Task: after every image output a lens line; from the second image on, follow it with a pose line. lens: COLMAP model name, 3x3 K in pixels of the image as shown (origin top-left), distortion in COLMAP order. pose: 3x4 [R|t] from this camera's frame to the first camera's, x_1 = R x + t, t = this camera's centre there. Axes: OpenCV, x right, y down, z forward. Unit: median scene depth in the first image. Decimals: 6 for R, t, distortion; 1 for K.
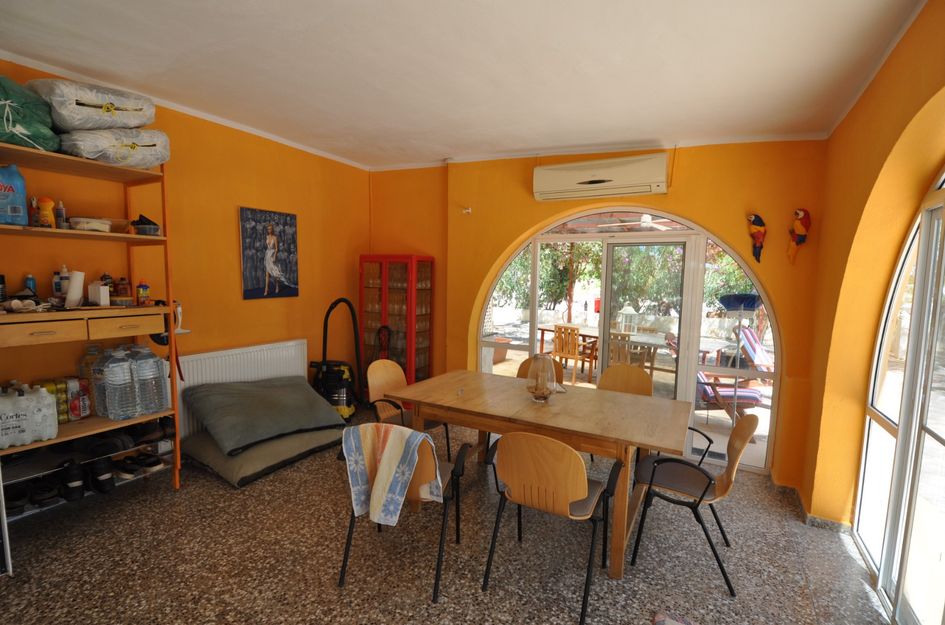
lens RADIAL K [[435.1, 0, 474.2], [0, 435.1, 317.8], [0, 0, 1]] dist [-0.001174, 0.000007]
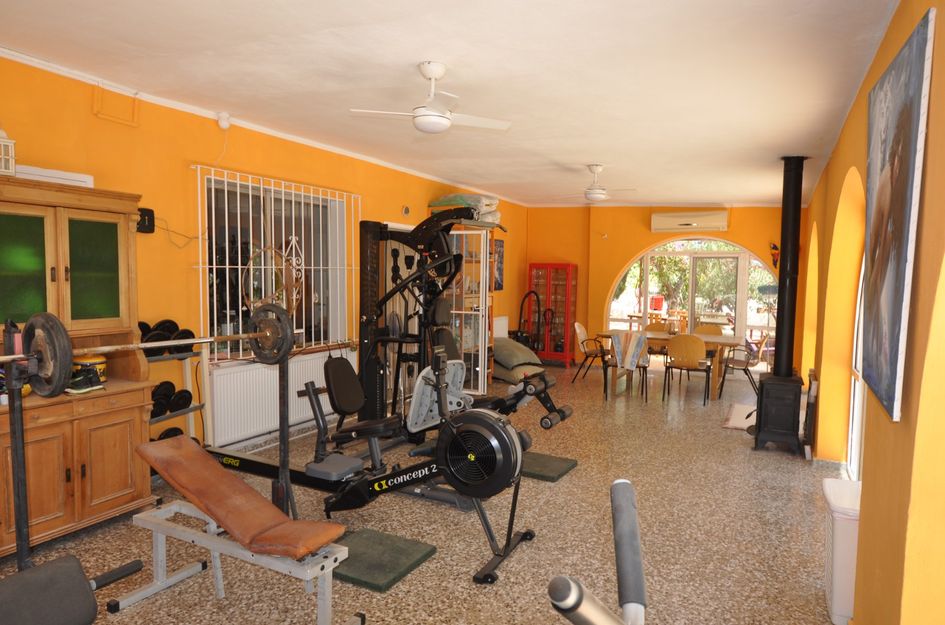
lens RADIAL K [[584.7, 0, 471.0], [0, 584.7, 312.0], [0, 0, 1]] dist [0.002329, 0.000081]
pose [[0.999580, -0.008977, 0.027561, -0.627291], [0.009824, 0.999479, -0.030760, 0.105927], [-0.027270, 0.031018, 0.999147, -1.258677]]
